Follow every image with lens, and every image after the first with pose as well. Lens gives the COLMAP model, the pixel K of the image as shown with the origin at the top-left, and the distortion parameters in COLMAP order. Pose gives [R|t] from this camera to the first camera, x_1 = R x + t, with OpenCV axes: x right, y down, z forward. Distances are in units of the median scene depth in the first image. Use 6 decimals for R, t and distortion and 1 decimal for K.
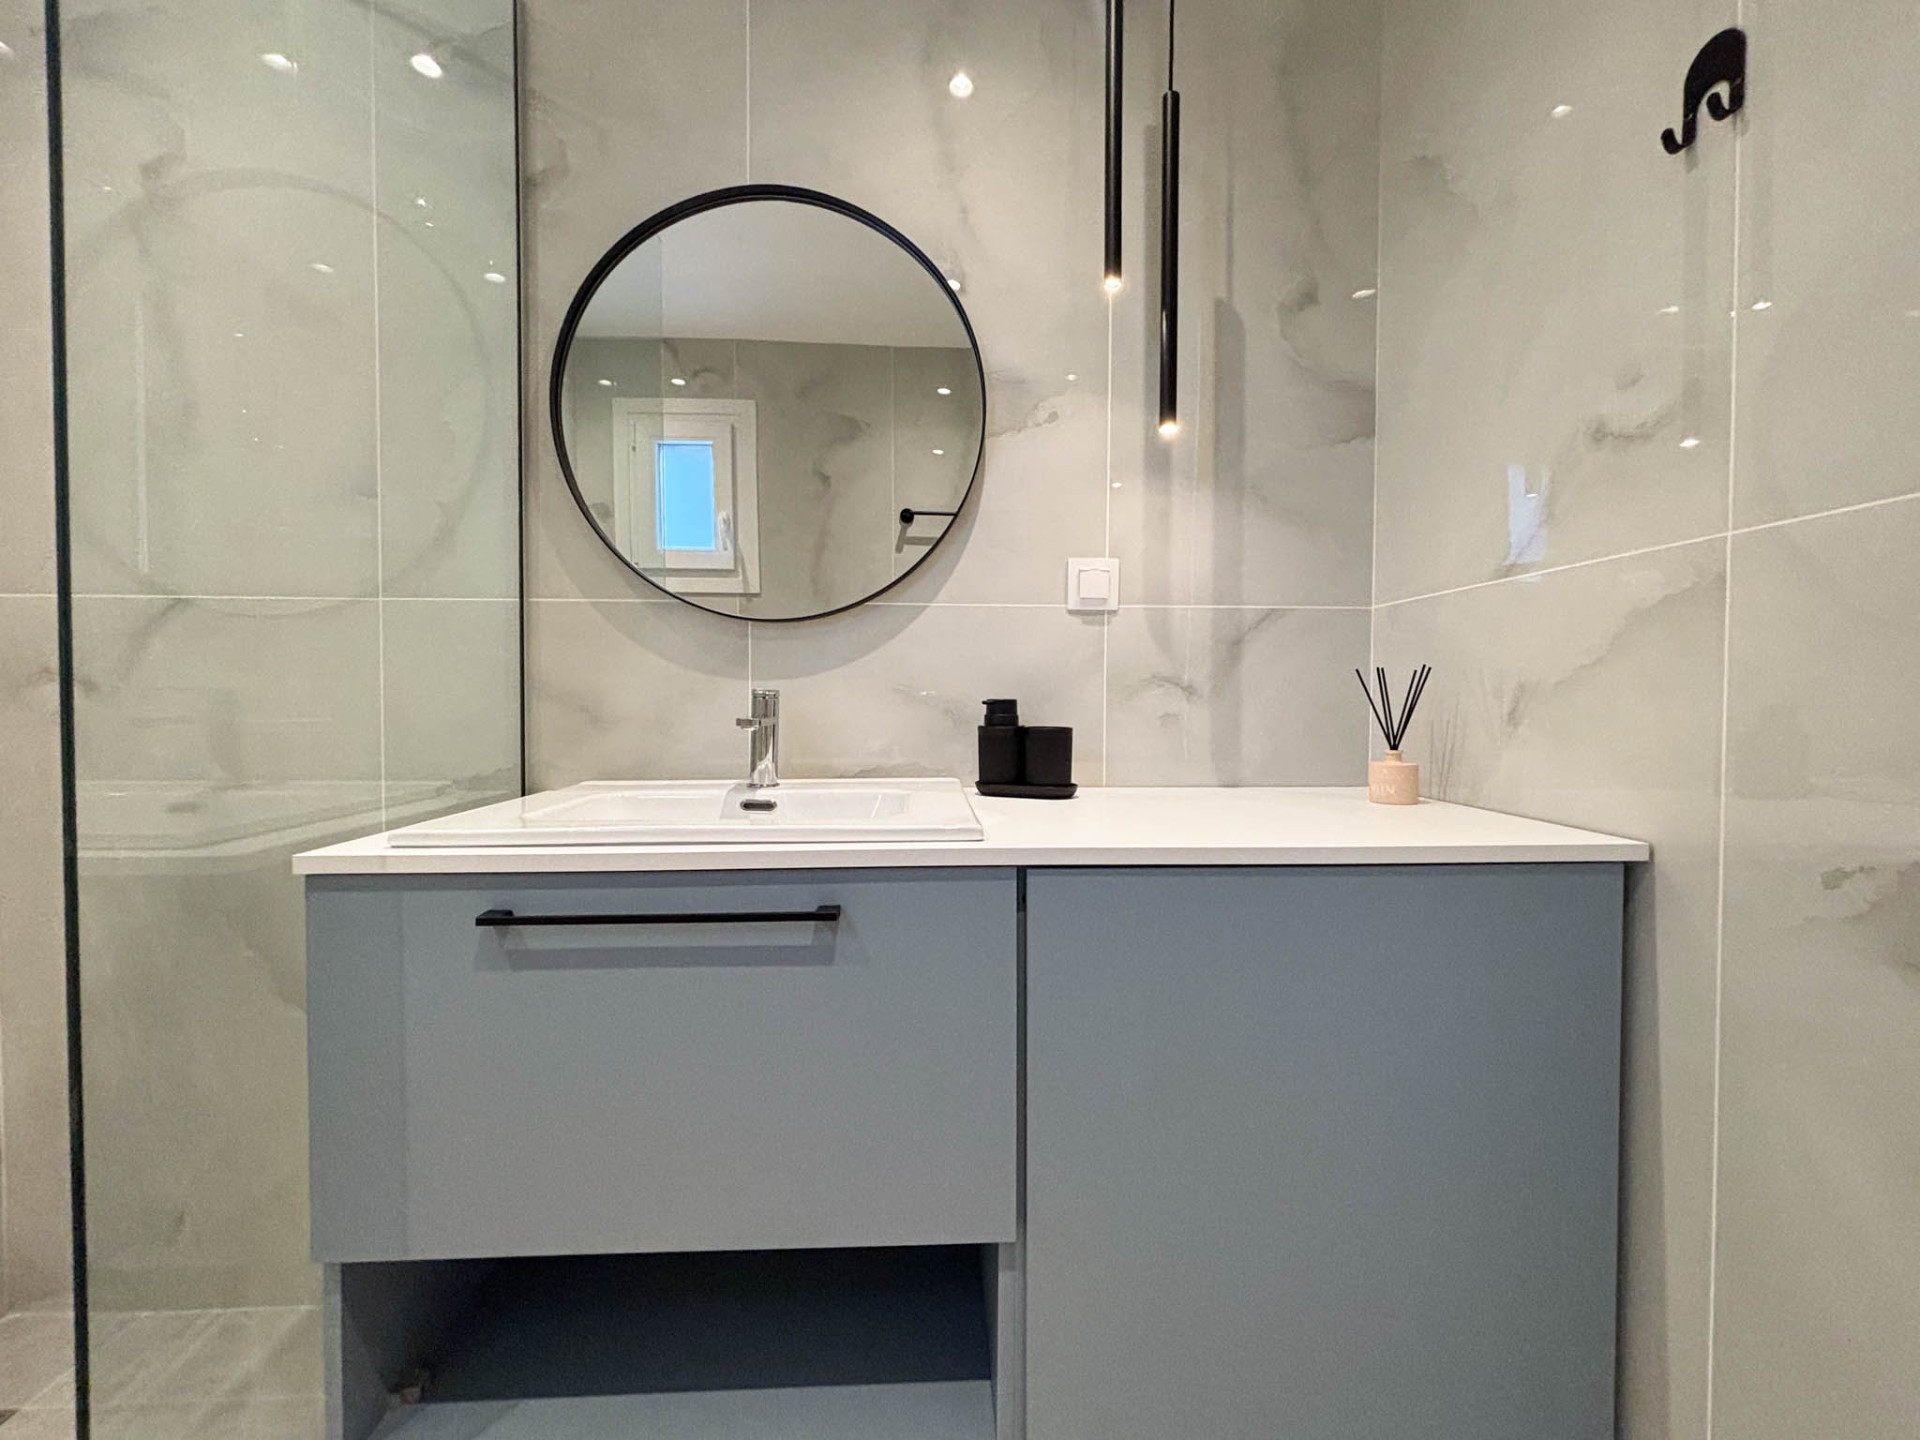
lens RADIAL K [[774.8, 0, 965.5], [0, 774.8, 714.9], [0, 0, 1]] dist [0.001540, -0.006113]
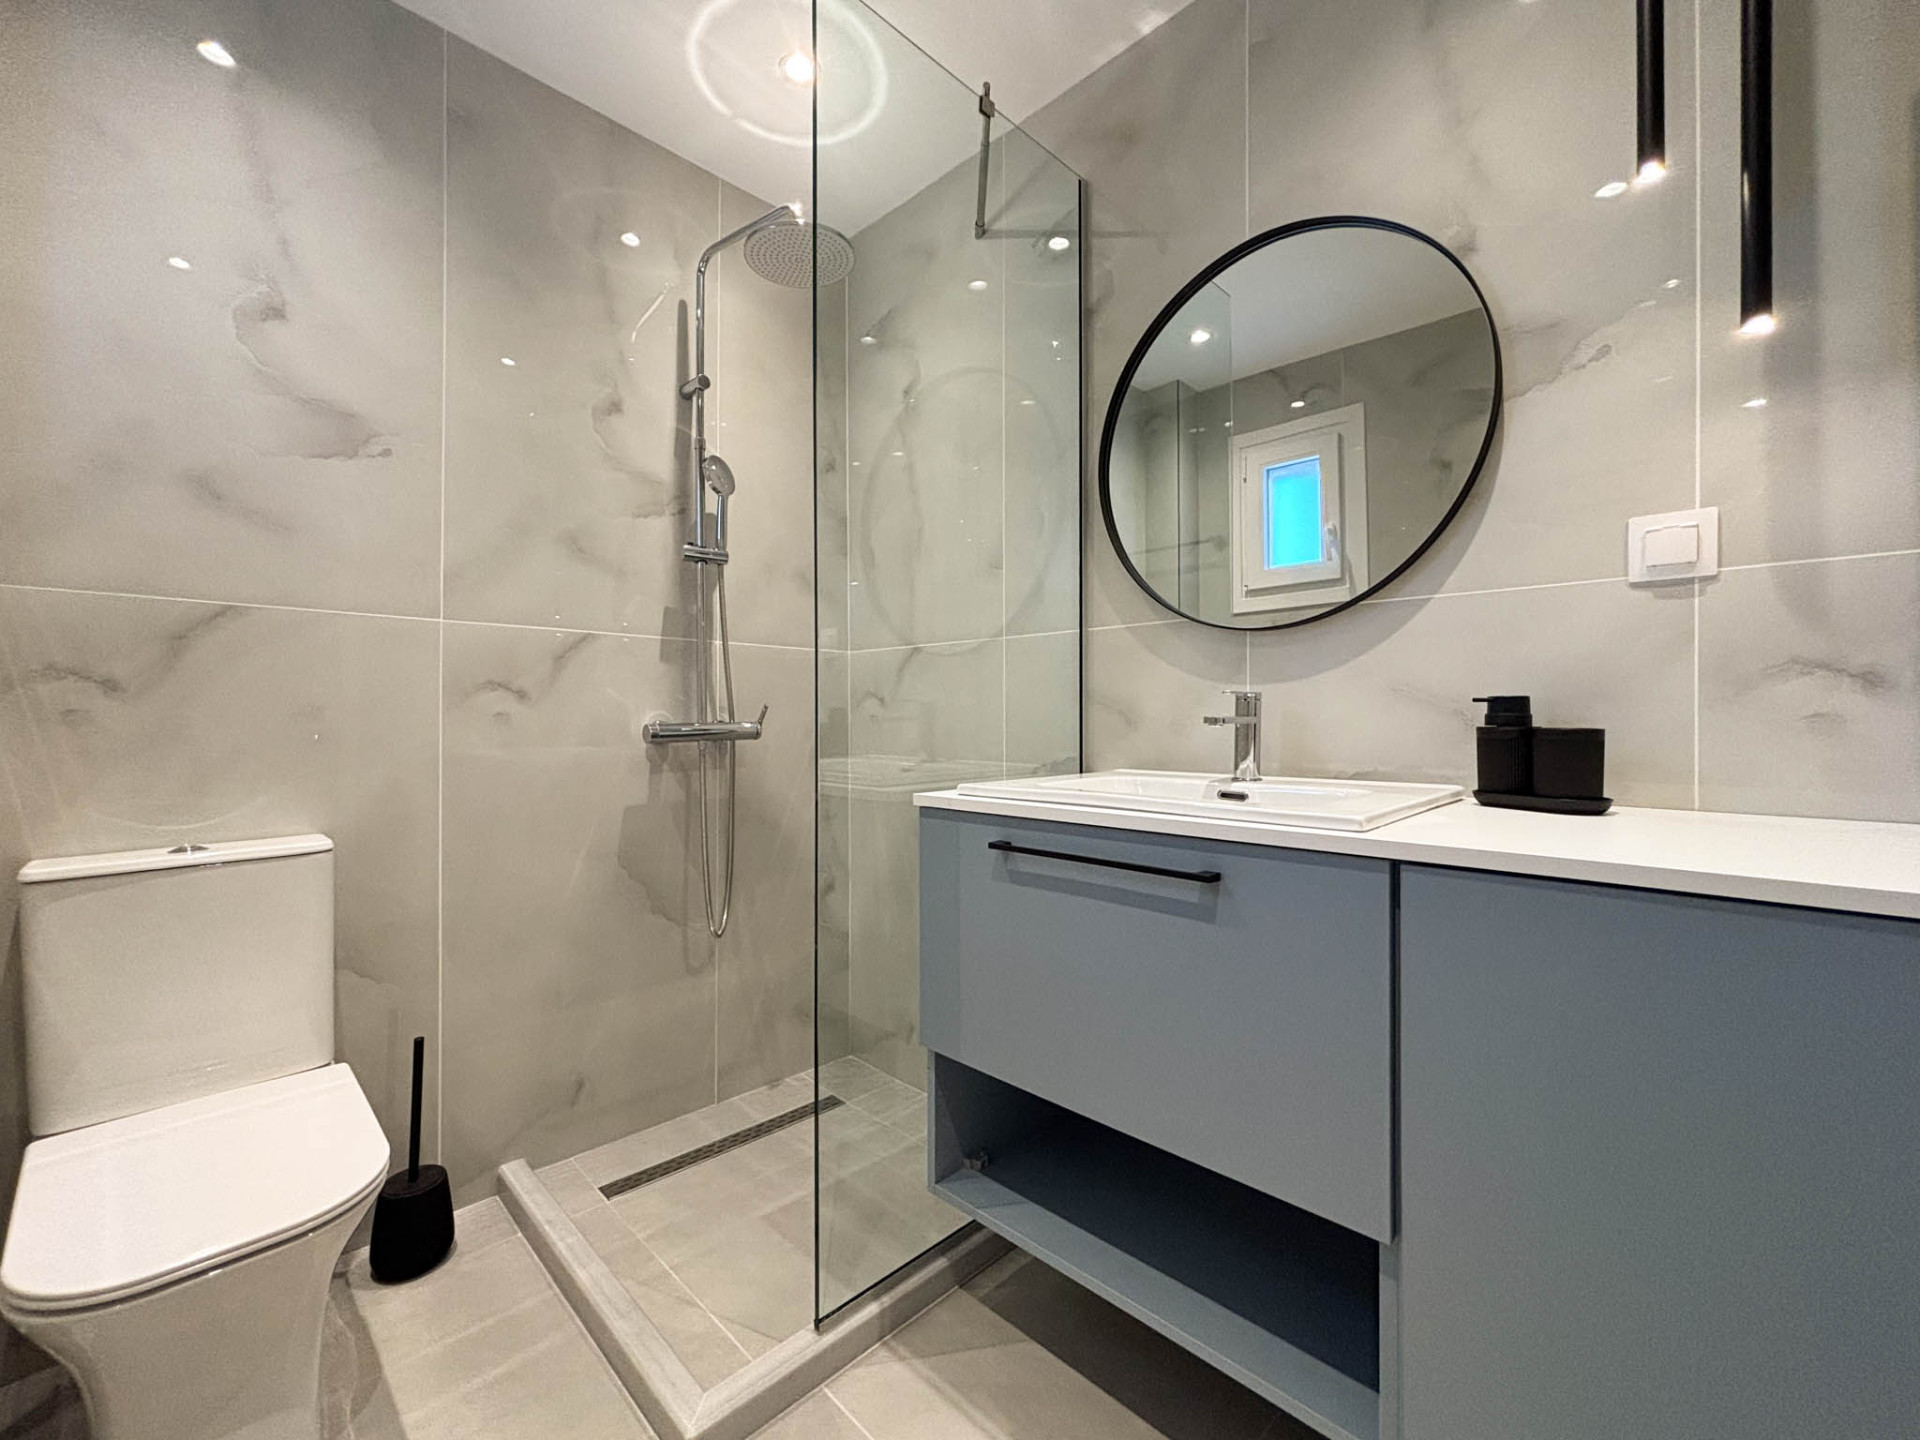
lens RADIAL K [[774.8, 0, 965.5], [0, 774.8, 714.9], [0, 0, 1]] dist [0.001540, -0.006113]
pose [[0.677488, -0.006260, -0.735507, 0.268600], [-0.010203, 0.999788, -0.017908, 0.022188], [0.735463, 0.019637, 0.677280, -0.041471]]
